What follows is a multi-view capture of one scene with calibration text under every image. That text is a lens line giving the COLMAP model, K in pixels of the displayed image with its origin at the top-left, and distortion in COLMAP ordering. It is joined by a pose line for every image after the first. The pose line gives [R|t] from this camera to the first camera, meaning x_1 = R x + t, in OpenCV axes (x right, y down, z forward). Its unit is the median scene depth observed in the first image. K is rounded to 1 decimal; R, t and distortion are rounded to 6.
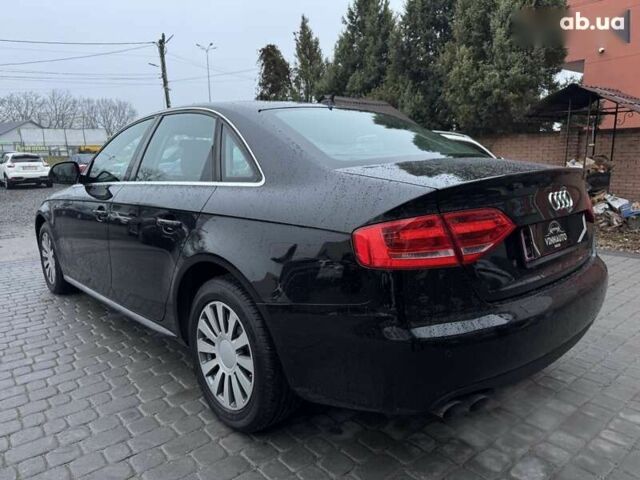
lens RADIAL K [[452.6, 0, 320.0], [0, 452.6, 240.0], [0, 0, 1]] dist [0.024865, -0.029619]
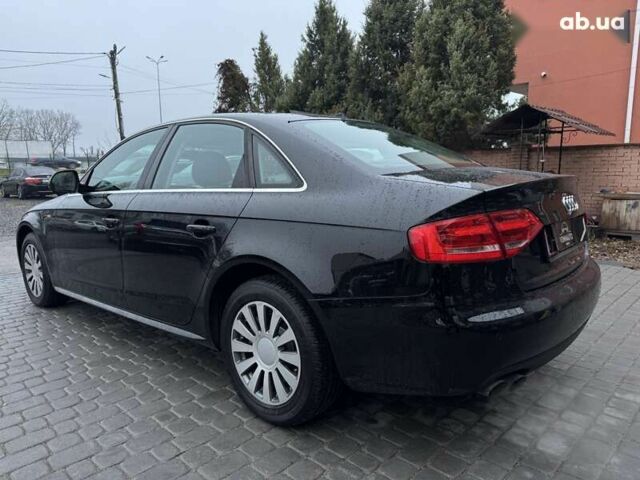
lens RADIAL K [[452.6, 0, 320.0], [0, 452.6, 240.0], [0, 0, 1]] dist [0.024865, -0.029619]
pose [[0.994520, -0.009103, 0.104153, -0.128398], [0.012423, 0.999434, -0.031270, 0.018887], [-0.103809, 0.032392, 0.994070, -0.040652]]
